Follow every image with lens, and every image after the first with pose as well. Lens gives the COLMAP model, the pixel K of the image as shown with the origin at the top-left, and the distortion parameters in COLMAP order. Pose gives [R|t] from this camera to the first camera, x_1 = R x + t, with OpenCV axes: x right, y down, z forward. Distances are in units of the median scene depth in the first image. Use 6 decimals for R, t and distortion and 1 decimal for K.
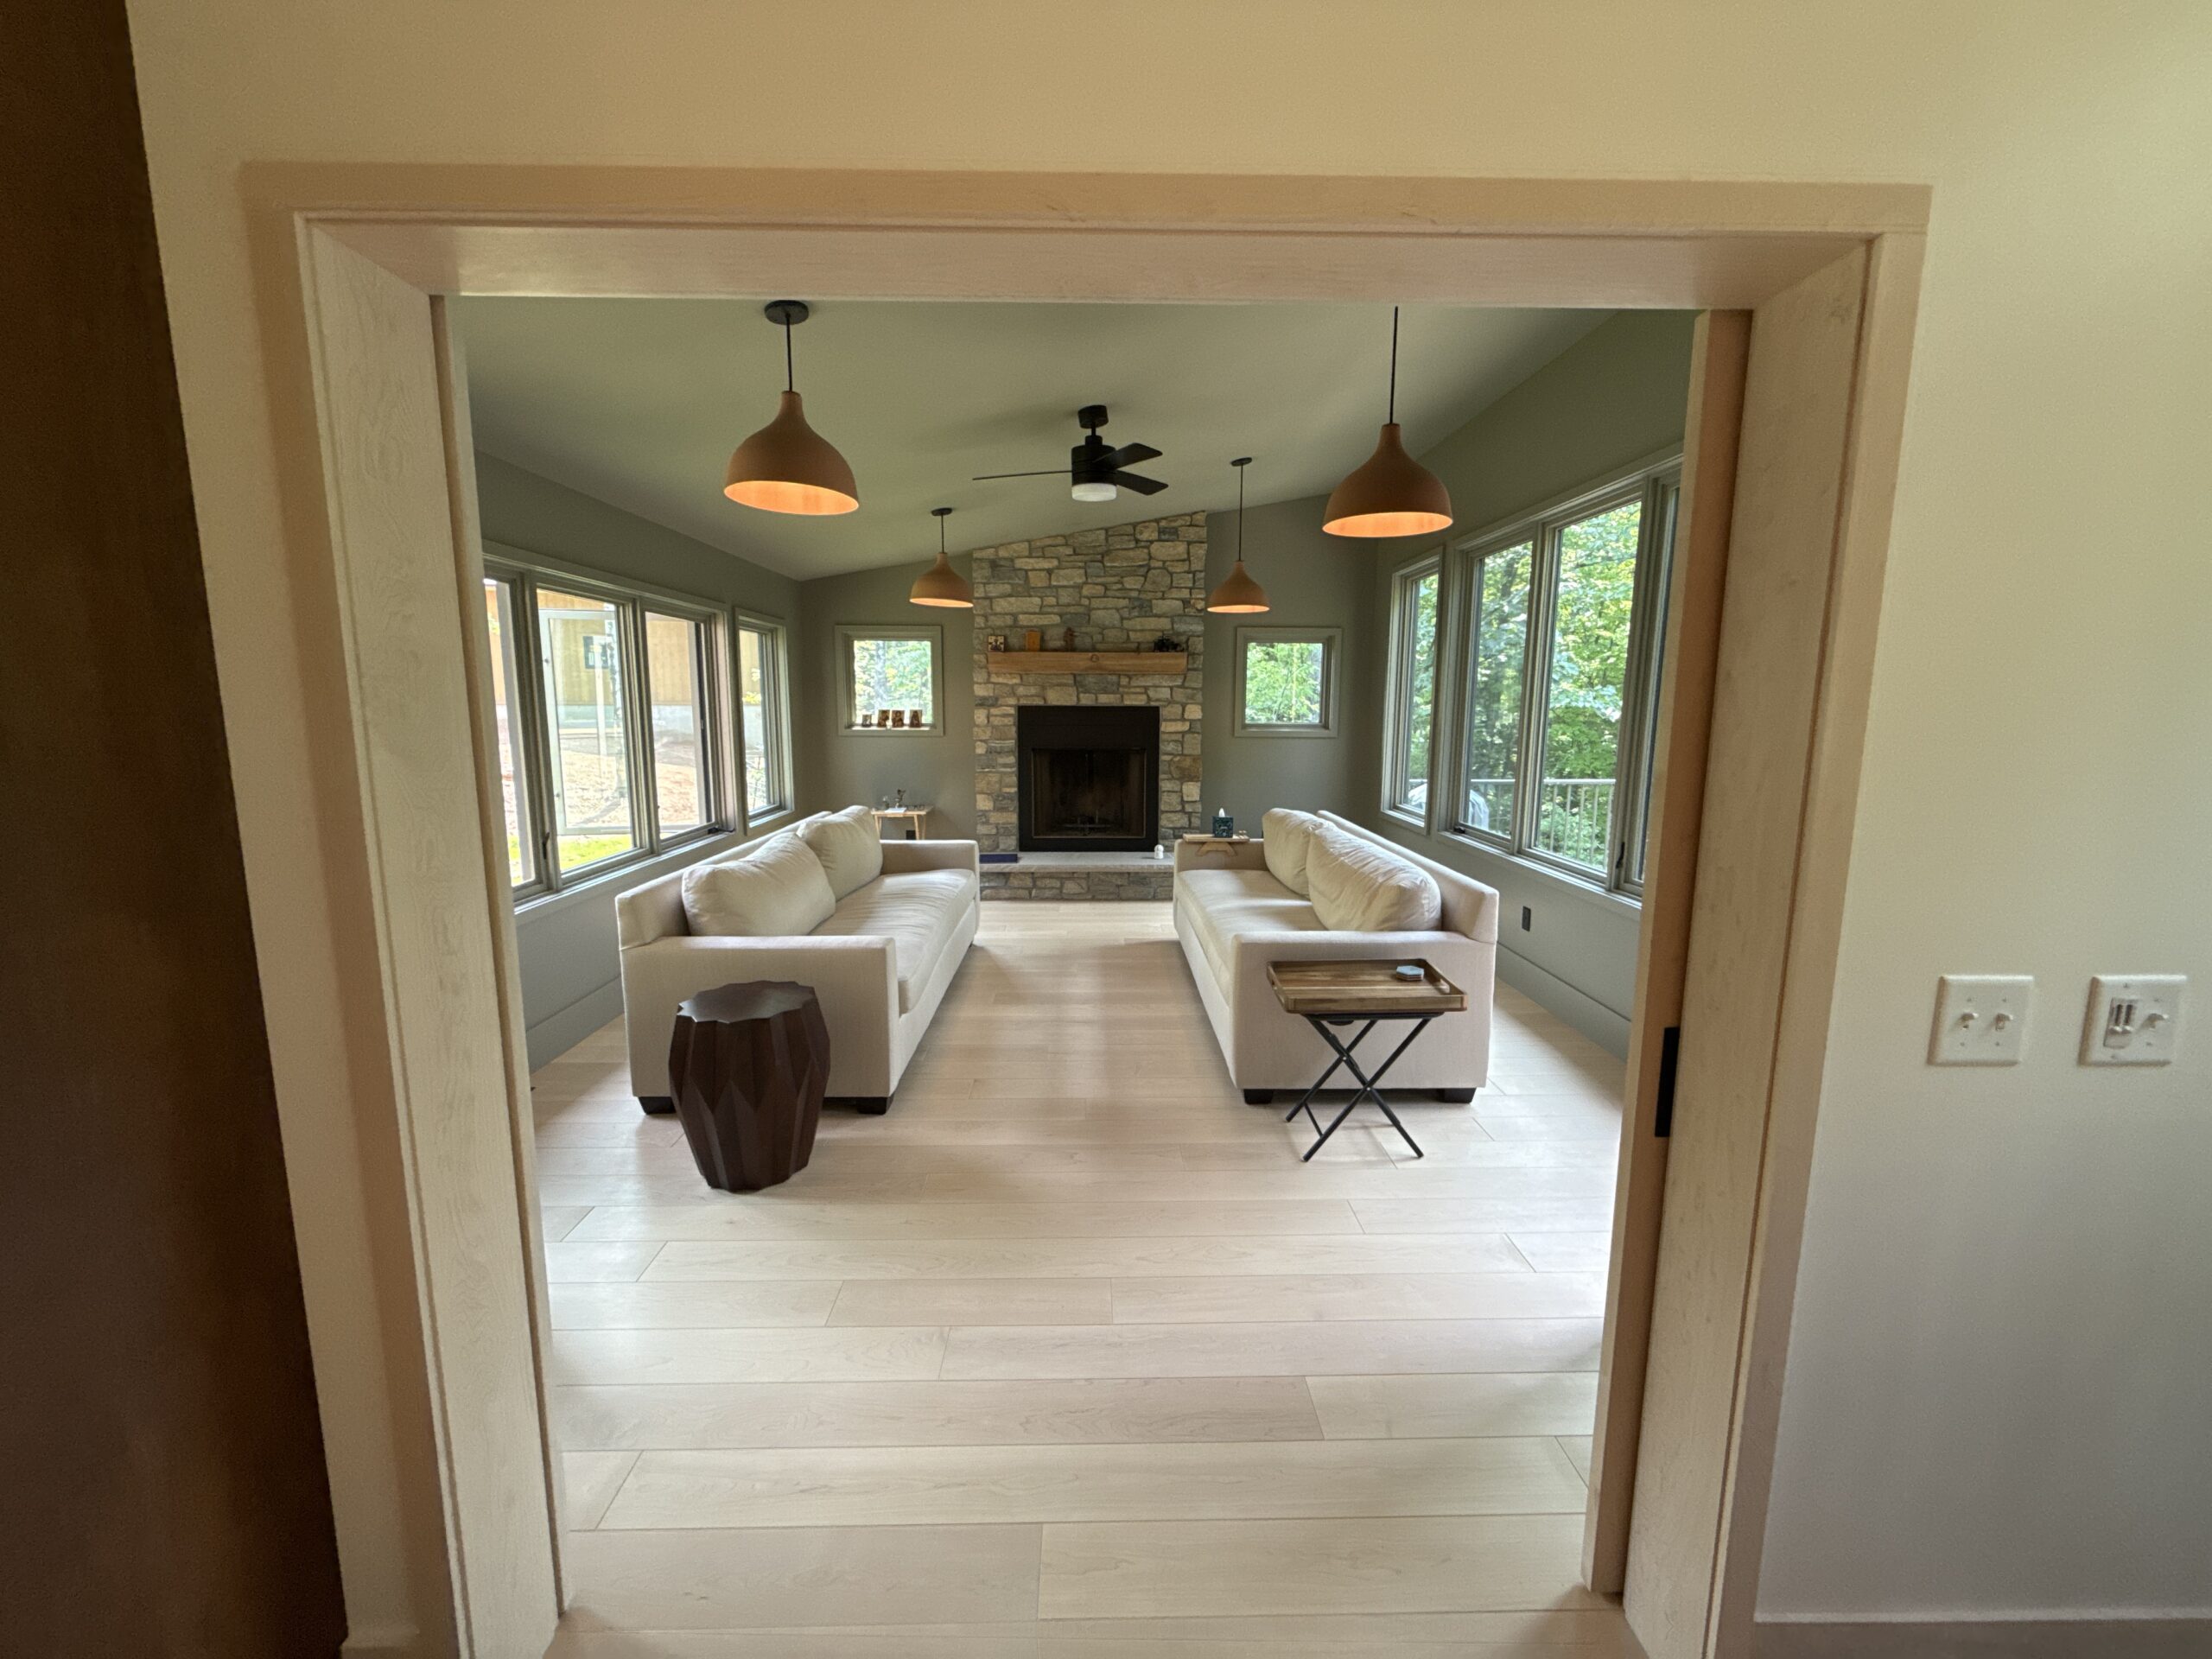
lens RADIAL K [[883.5, 0, 1105.4], [0, 883.5, 830.5], [0, 0, 1]] dist [0.000201, 0.000022]
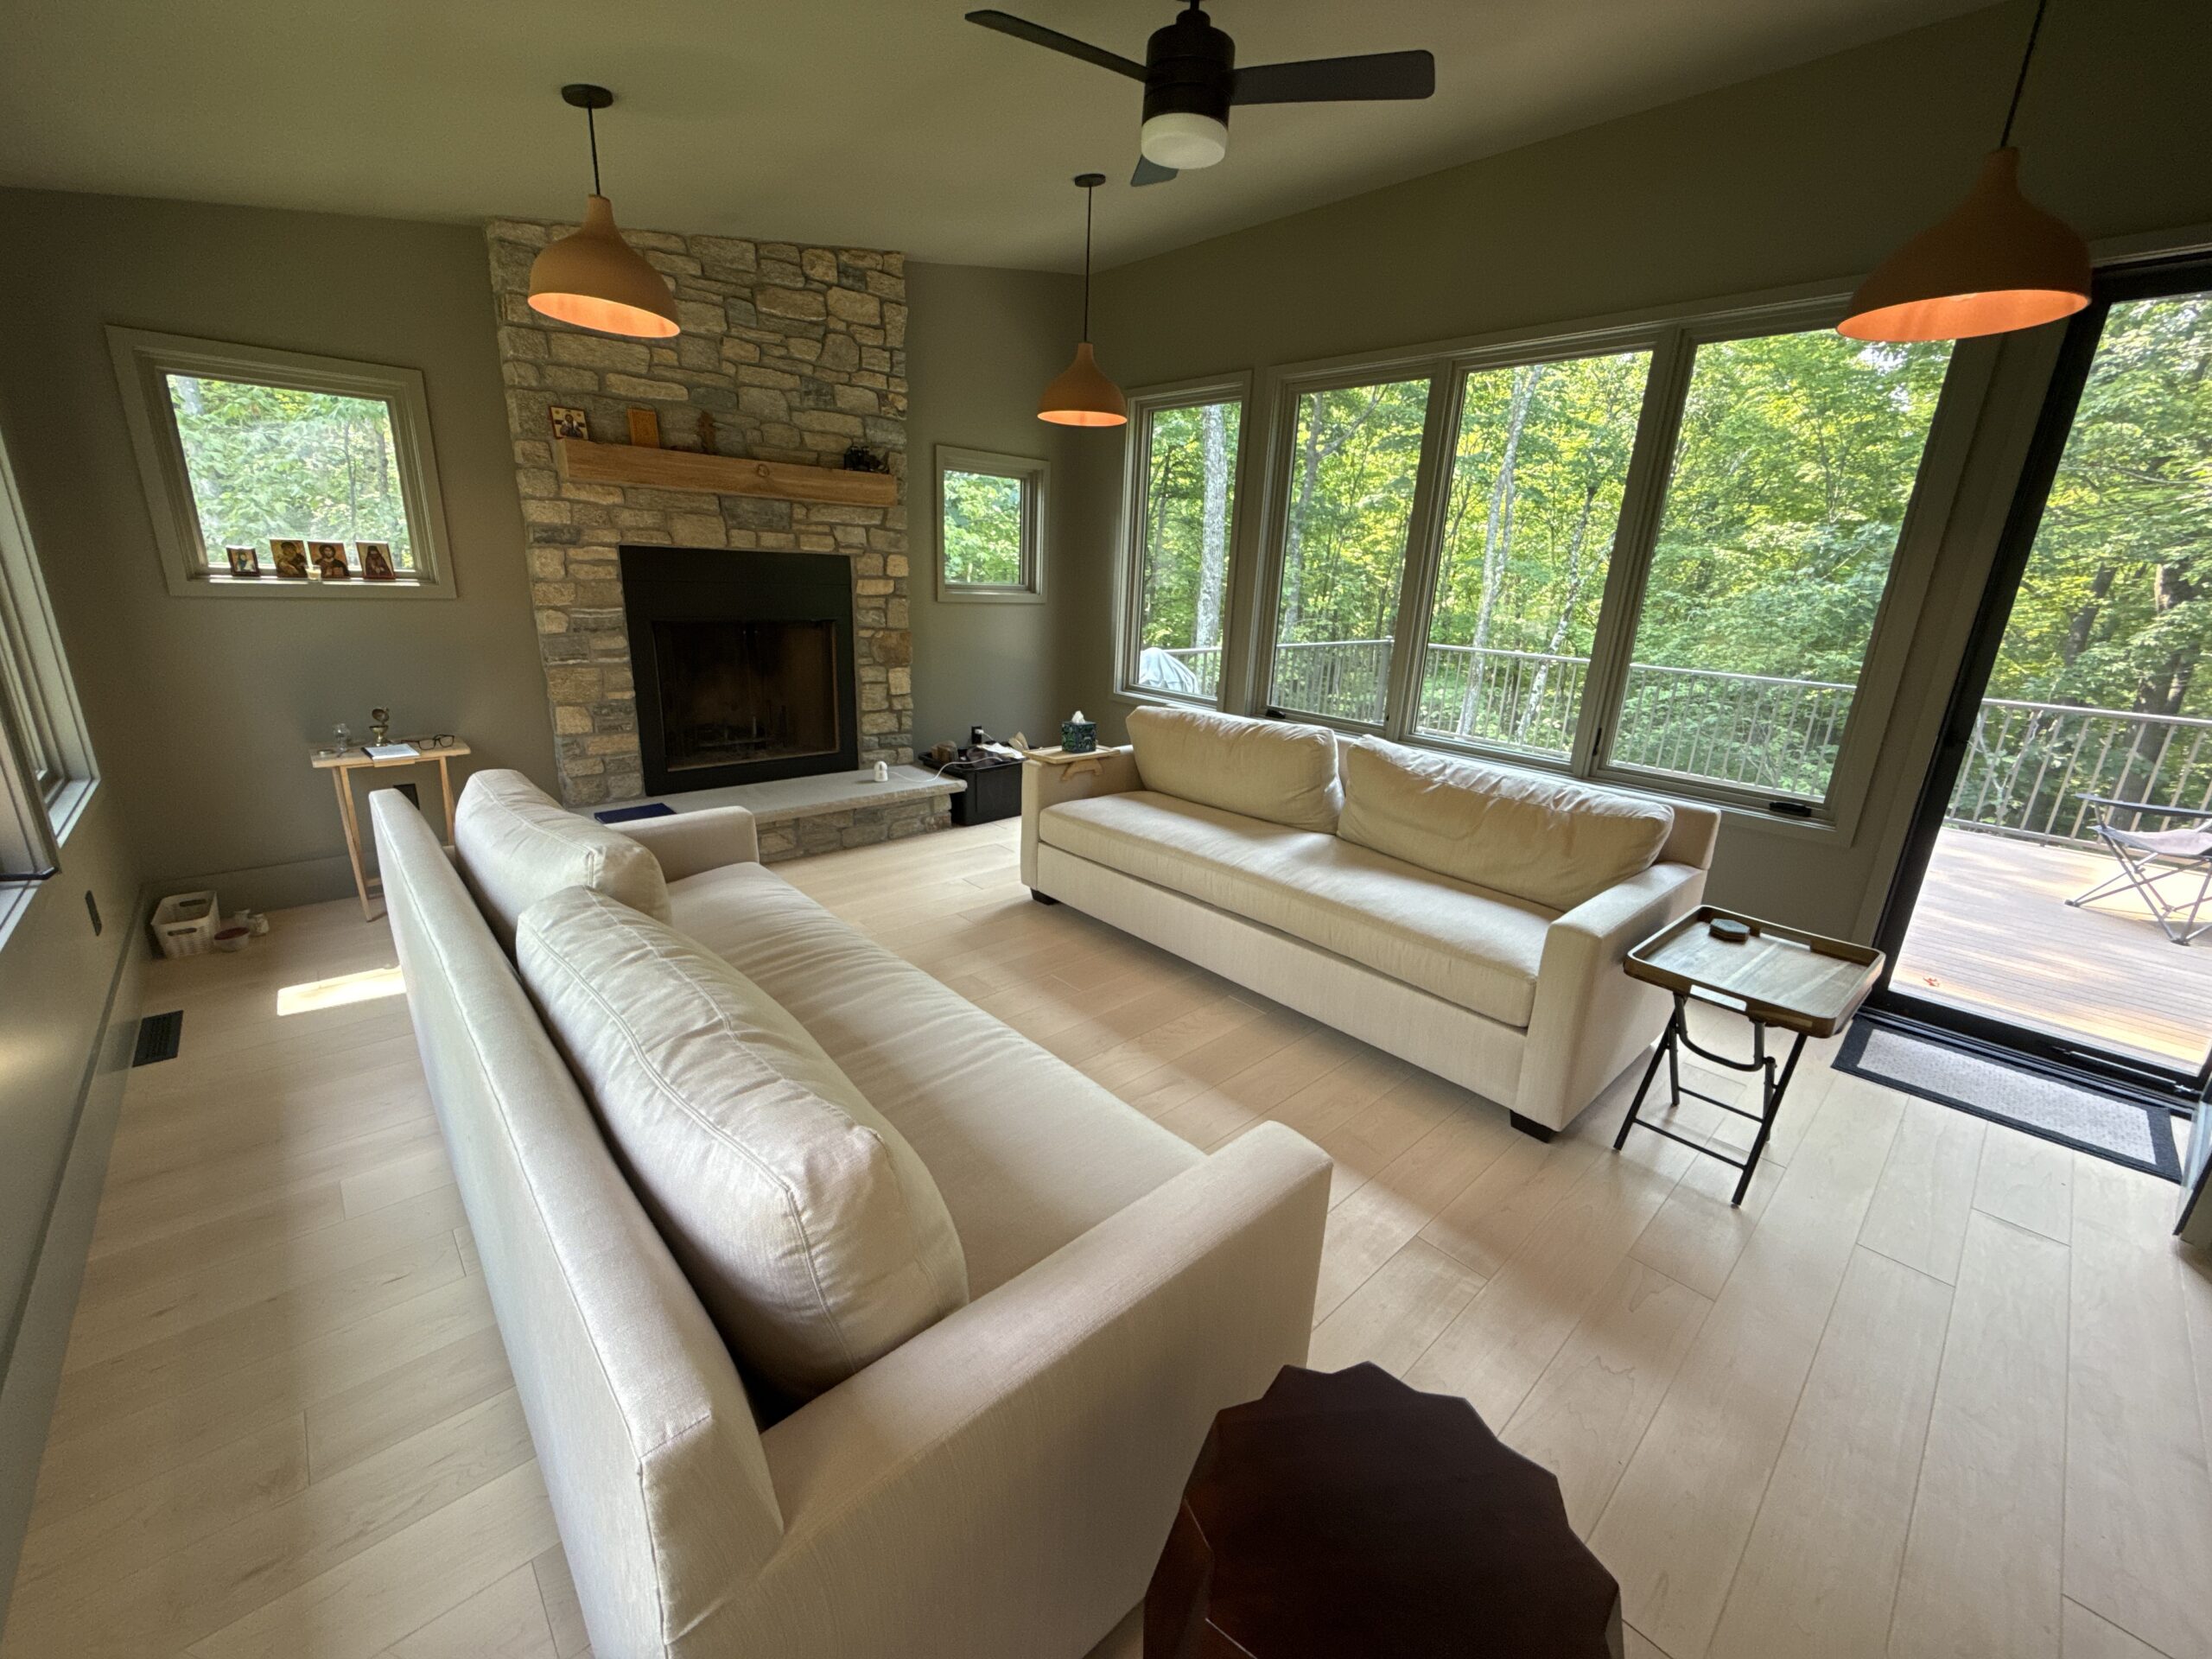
lens RADIAL K [[883.5, 0, 1106.0], [0, 883.5, 828.3], [0, 0, 1]] dist [0.000201, 0.000022]
pose [[0.745607, -0.161857, 0.646431, -0.265908], [0.054867, 0.981672, 0.182512, -0.049685], [-0.664124, -0.100614, 0.740822, 0.356618]]
